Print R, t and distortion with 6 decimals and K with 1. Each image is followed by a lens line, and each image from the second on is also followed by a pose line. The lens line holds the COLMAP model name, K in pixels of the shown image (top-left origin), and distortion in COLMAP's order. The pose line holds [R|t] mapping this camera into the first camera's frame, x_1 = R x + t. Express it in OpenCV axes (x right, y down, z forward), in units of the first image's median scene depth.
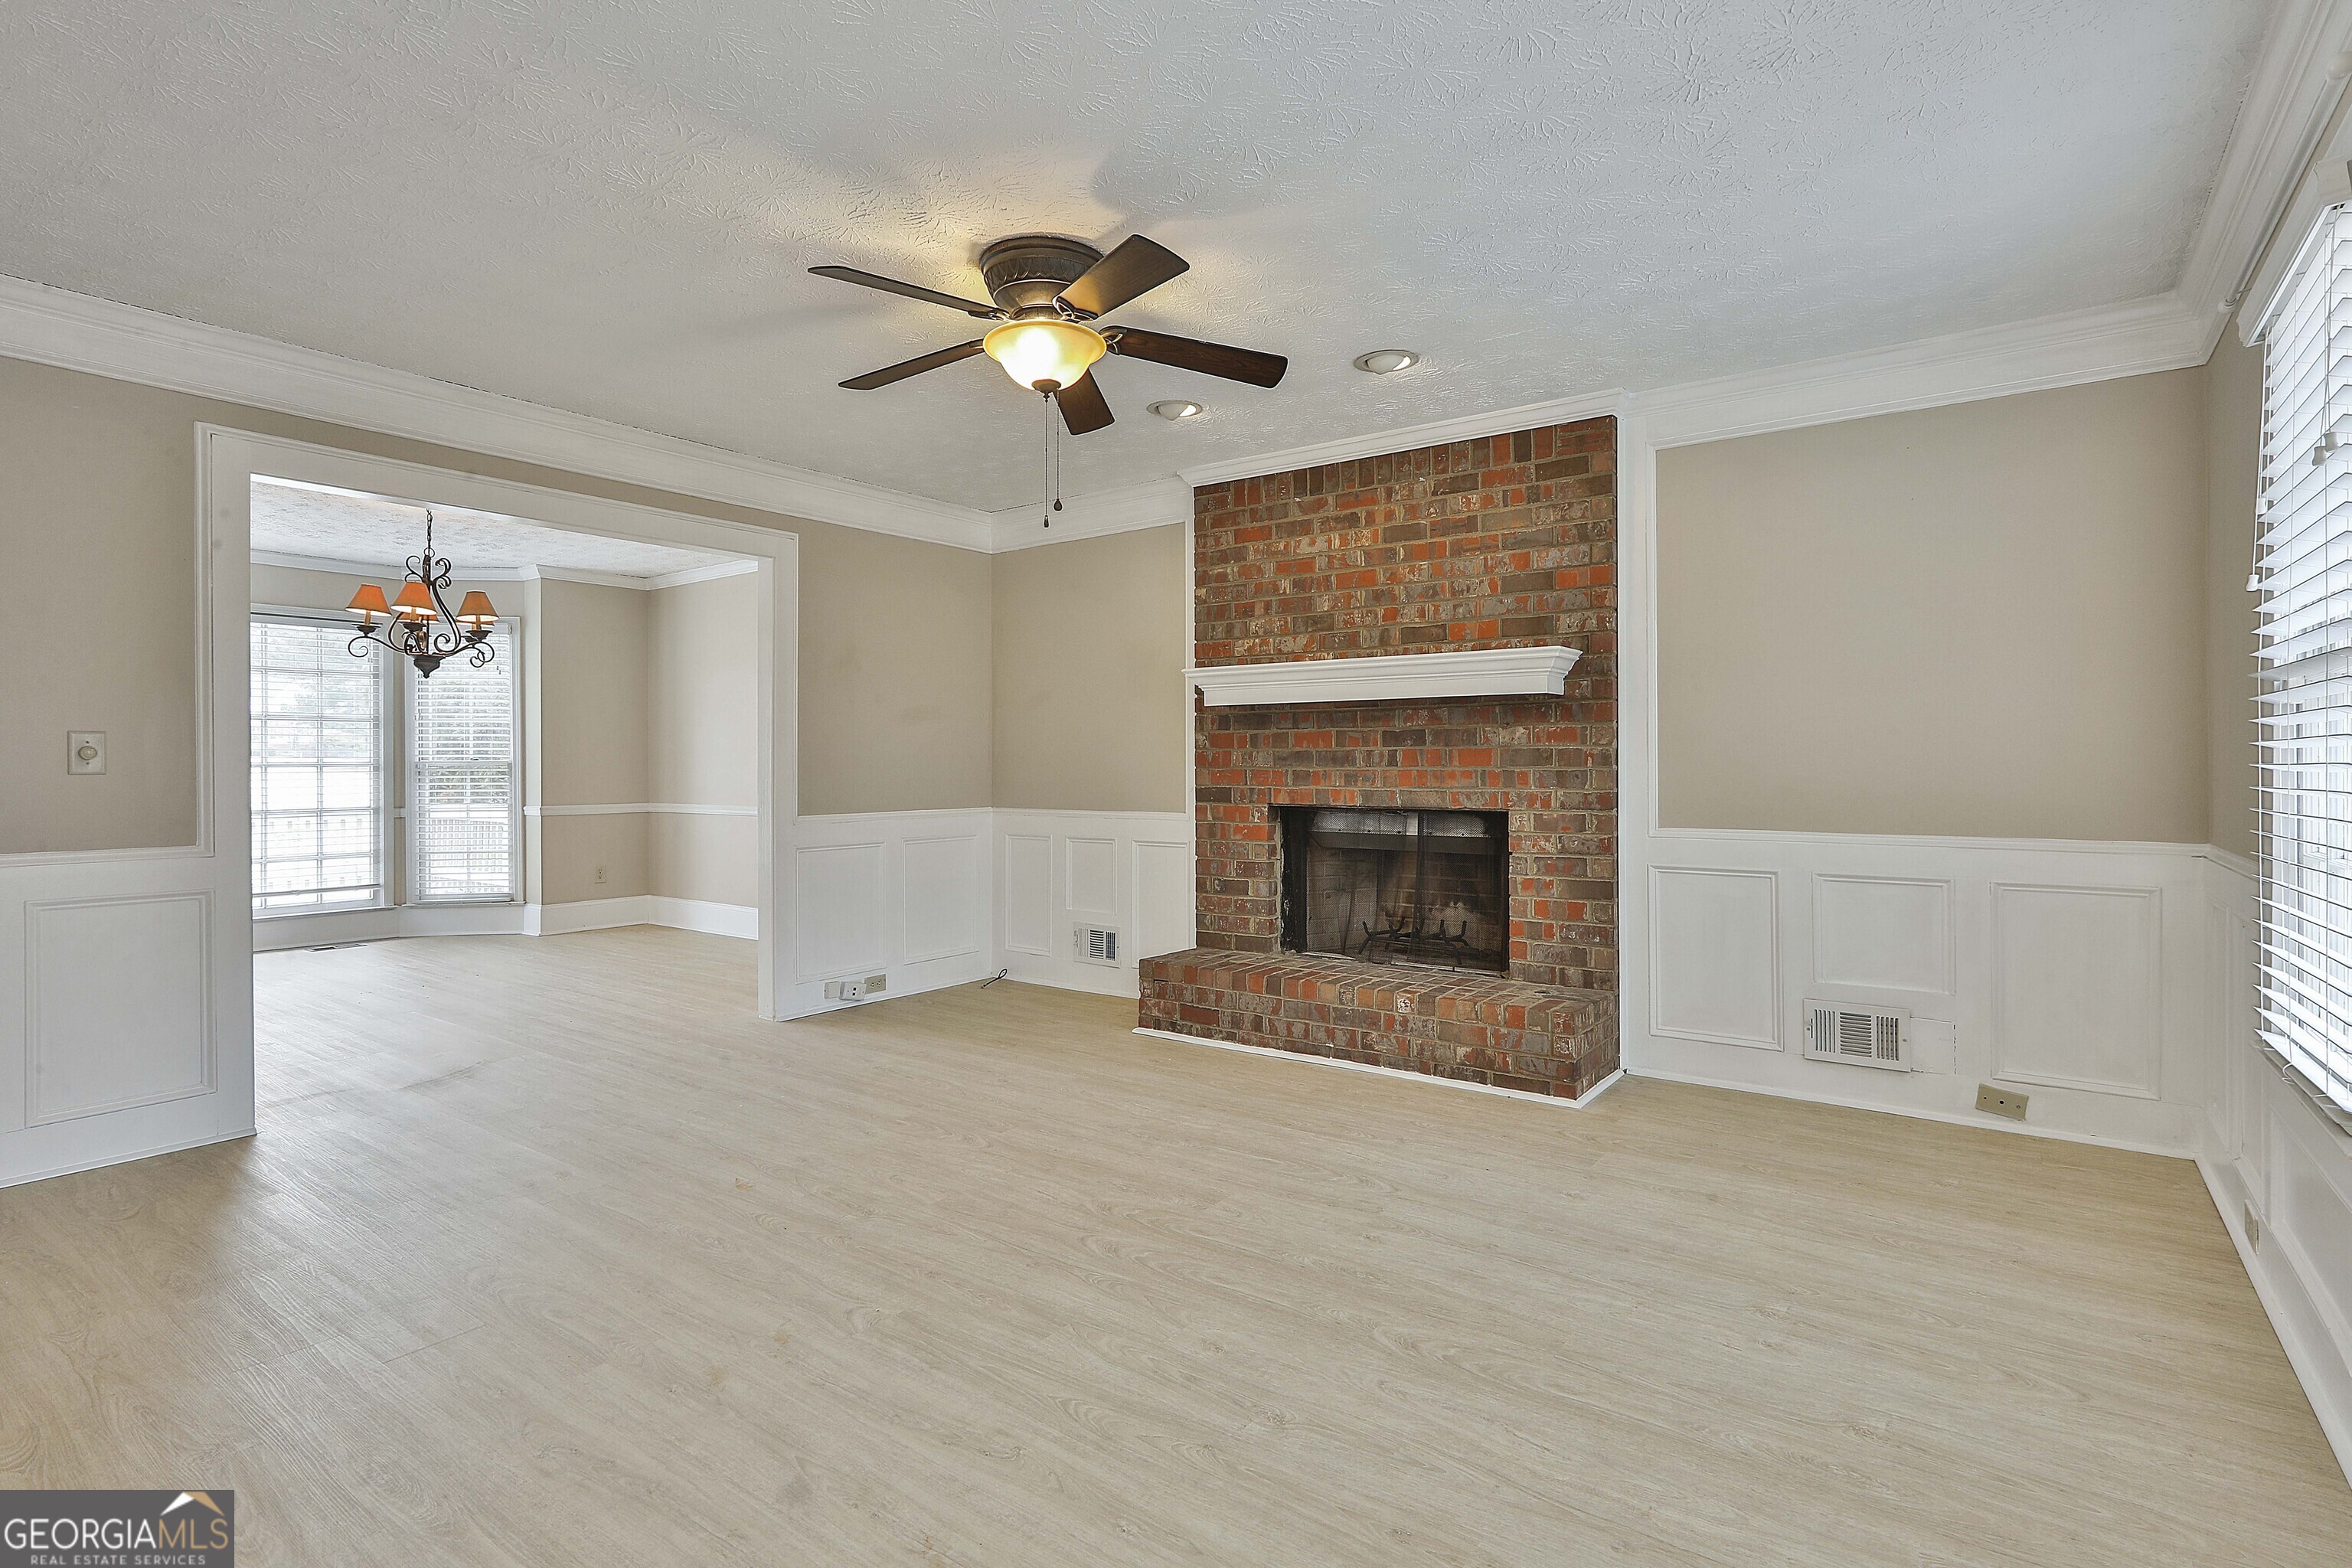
lens RADIAL K [[1132.4, 0, 1197.5], [0, 1132.4, 763.3], [0, 0, 1]] dist [-0.014763, 0.007995]
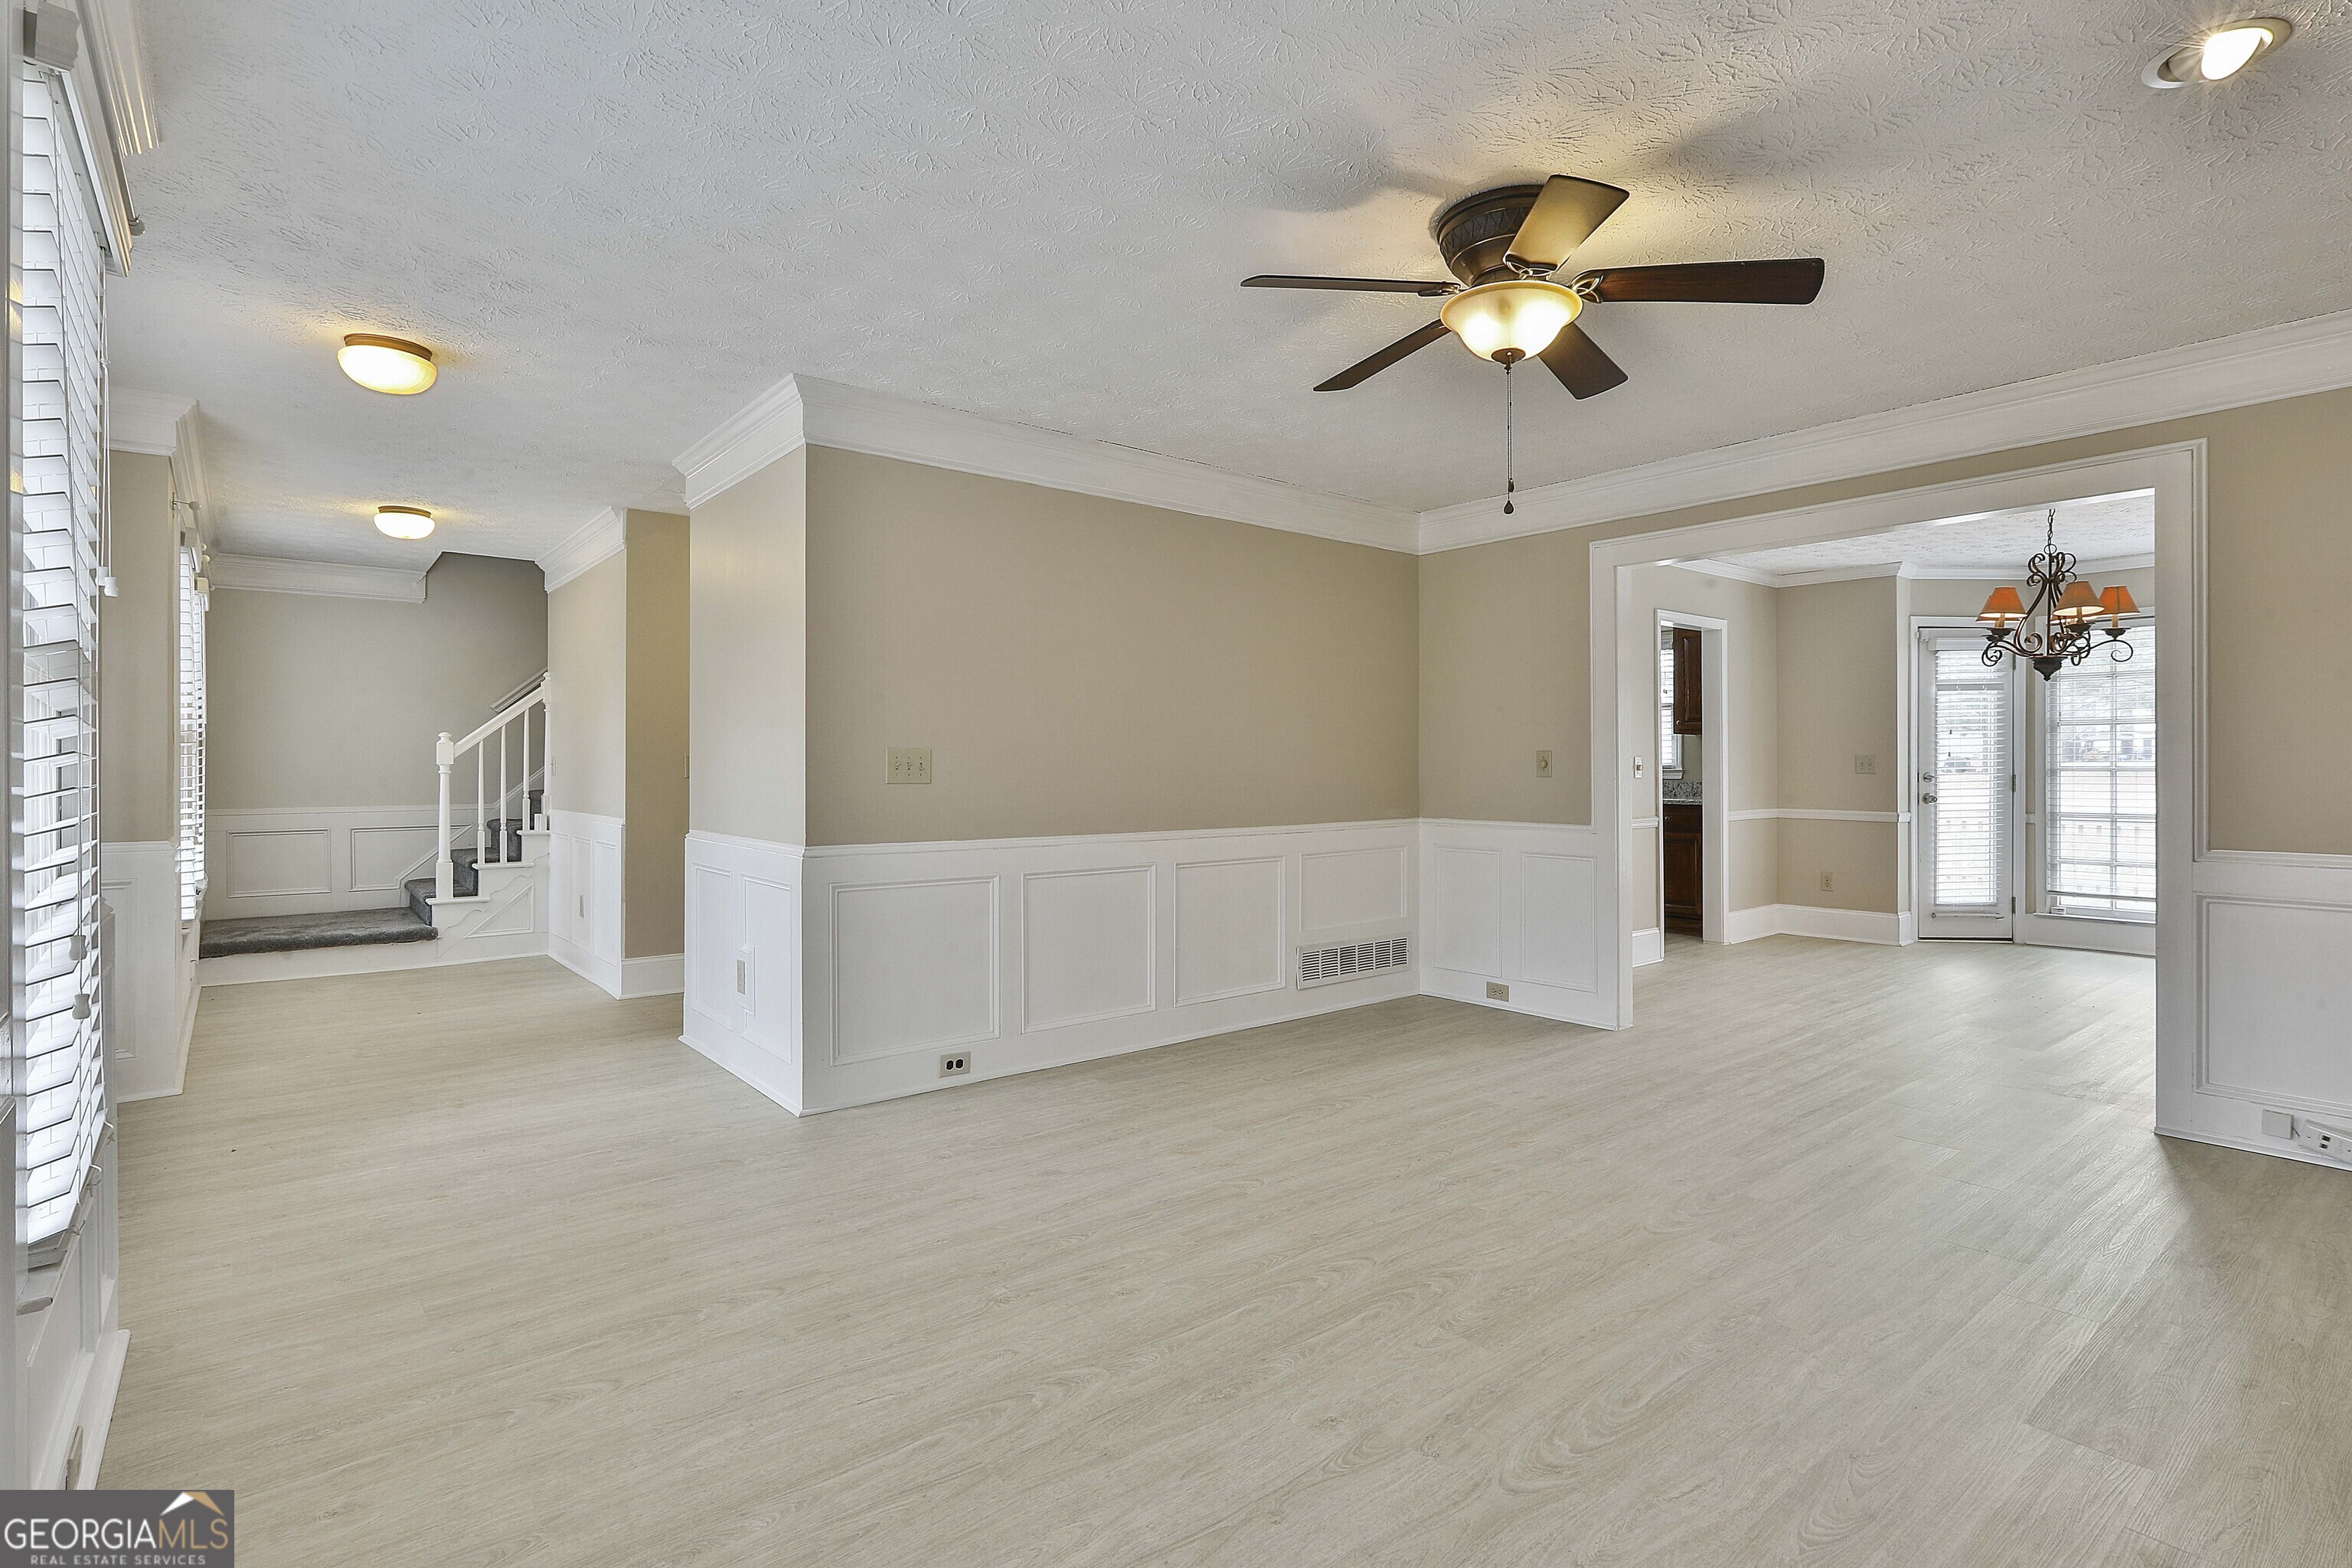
lens RADIAL K [[1132.4, 0, 1175.8], [0, 1132.4, 748.4], [0, 0, 1]] dist [-0.014763, 0.007995]
pose [[-0.263367, -0.013862, -0.964596, 0.574099], [0.003134, 0.999879, -0.015225, -0.006737], [0.964691, -0.007033, -0.263292, 0.702025]]
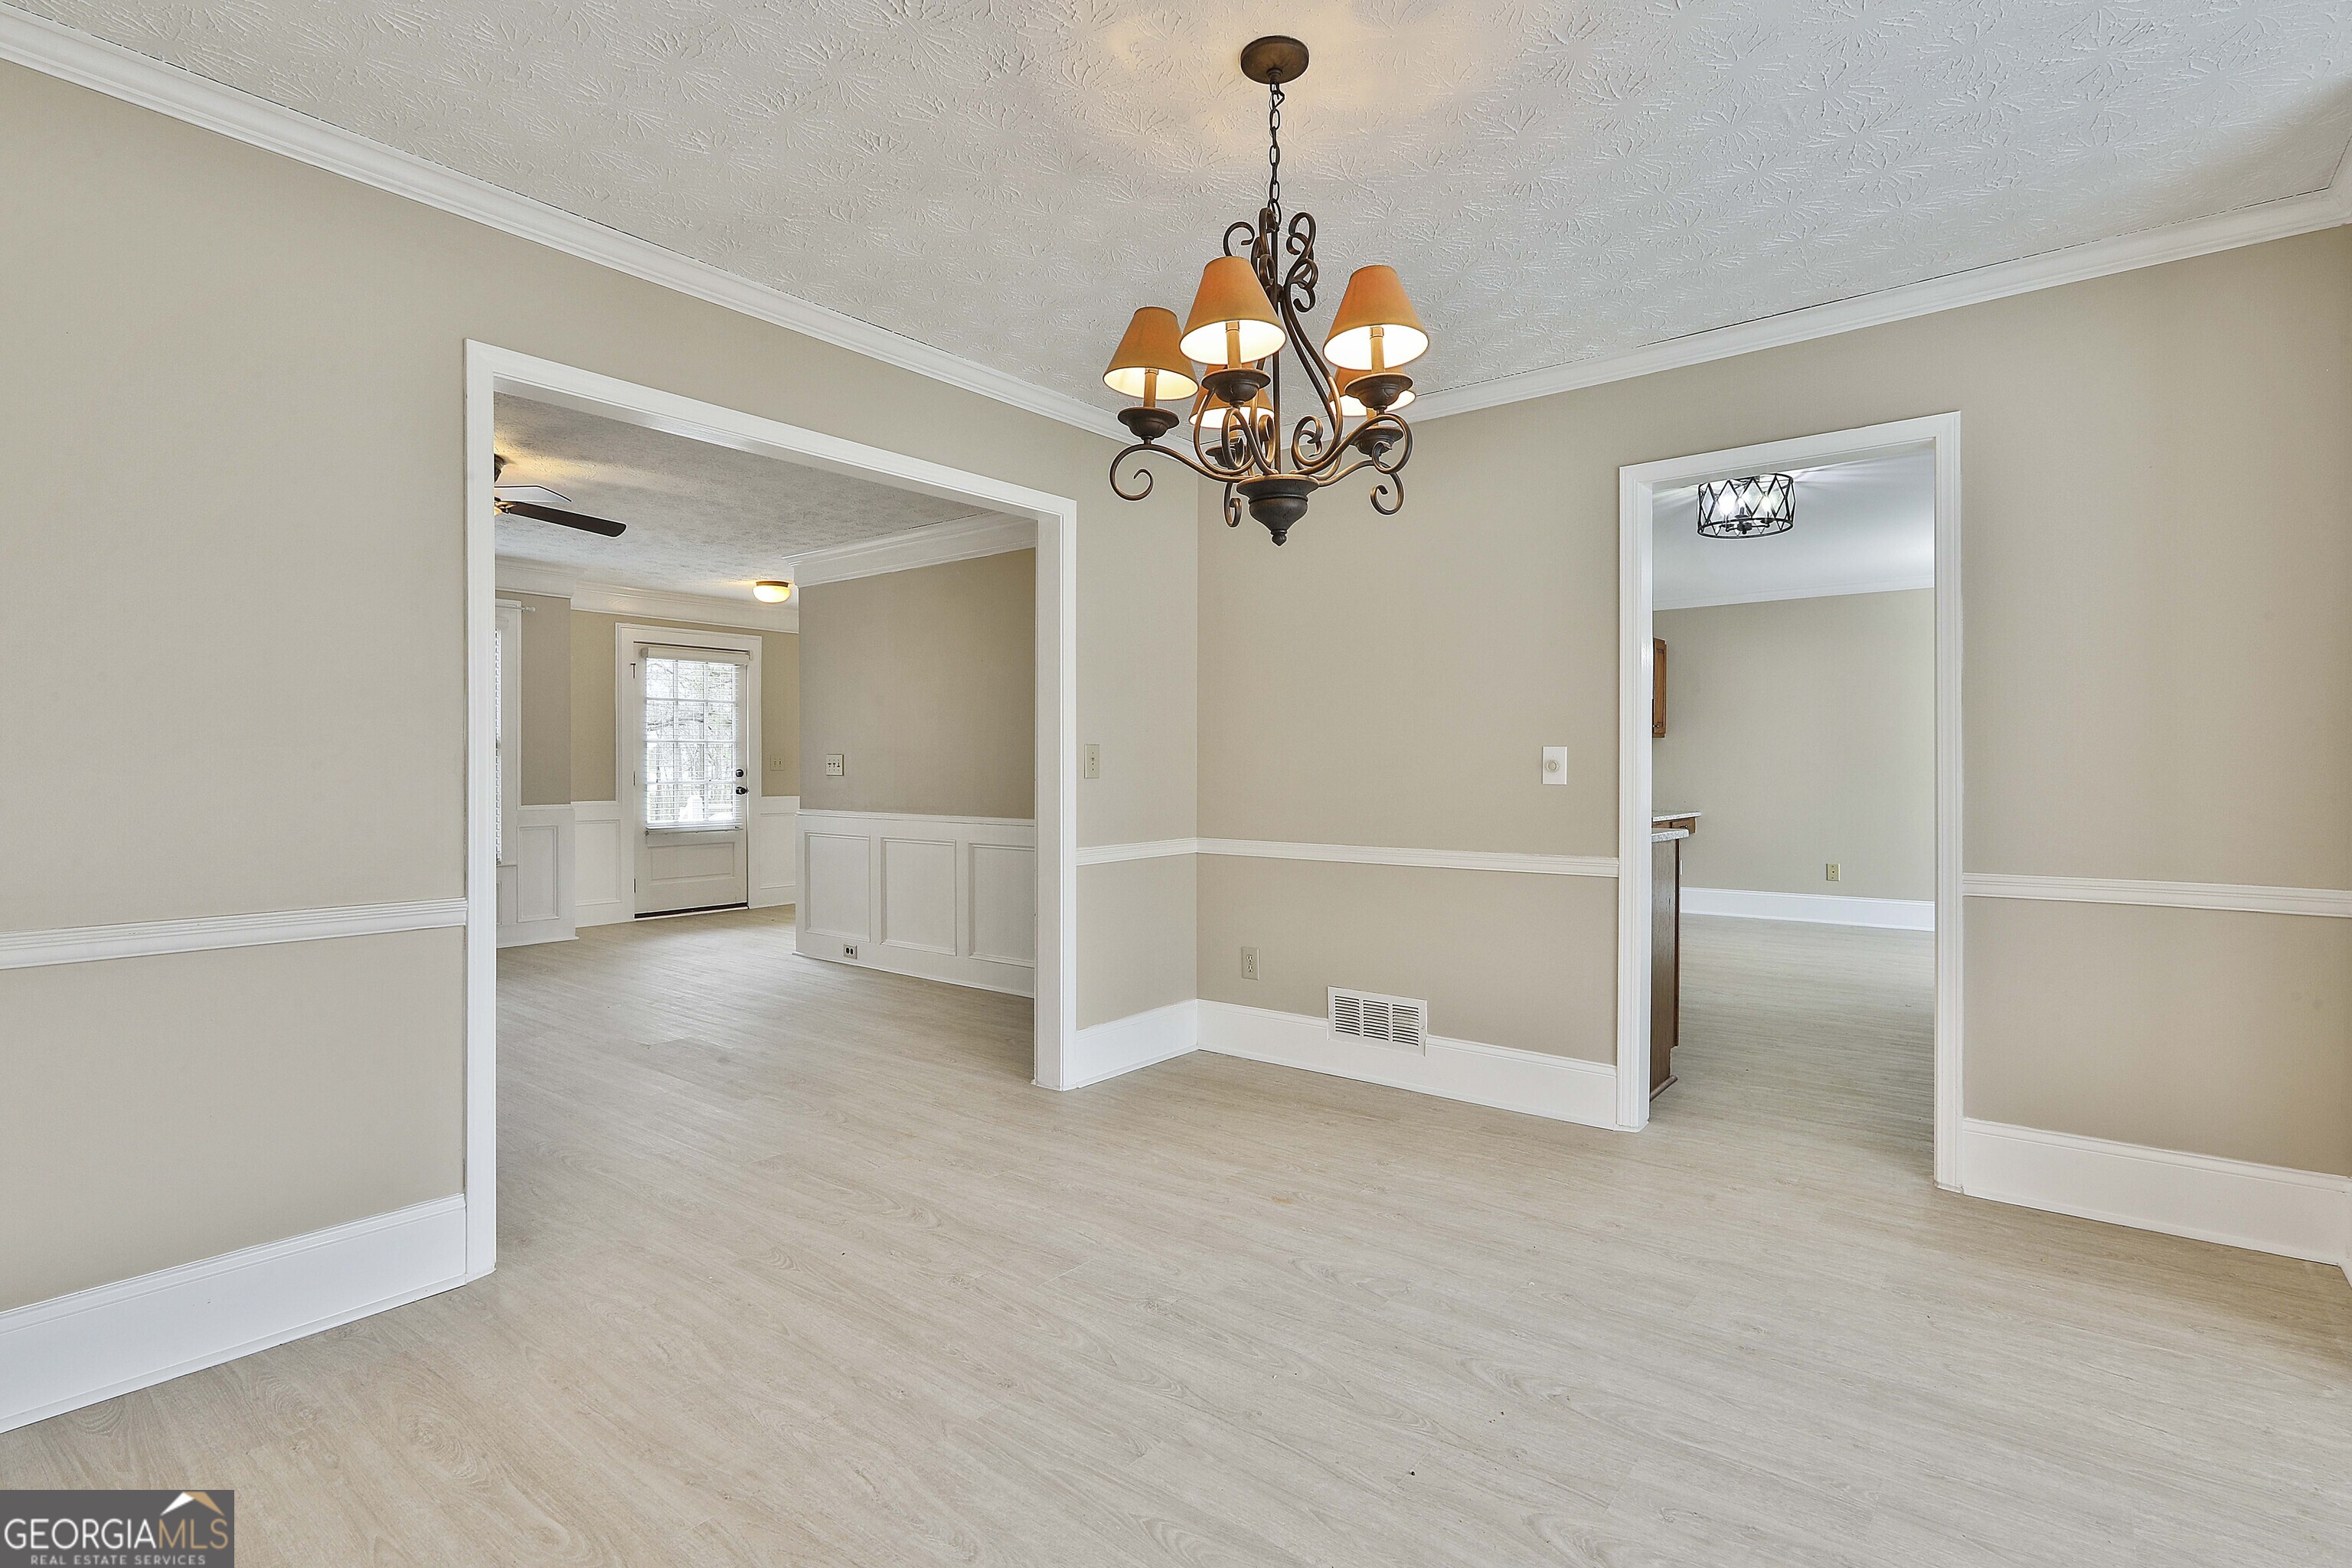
lens RADIAL K [[1132.4, 0, 1178.6], [0, 1132.4, 751.2], [0, 0, 1]] dist [-0.014763, 0.007995]
pose [[-0.998416, 0.006359, 0.055910, -0.879116], [0.005791, 0.999930, -0.010309, -0.006072], [-0.055972, -0.009968, -0.998383, 1.802796]]
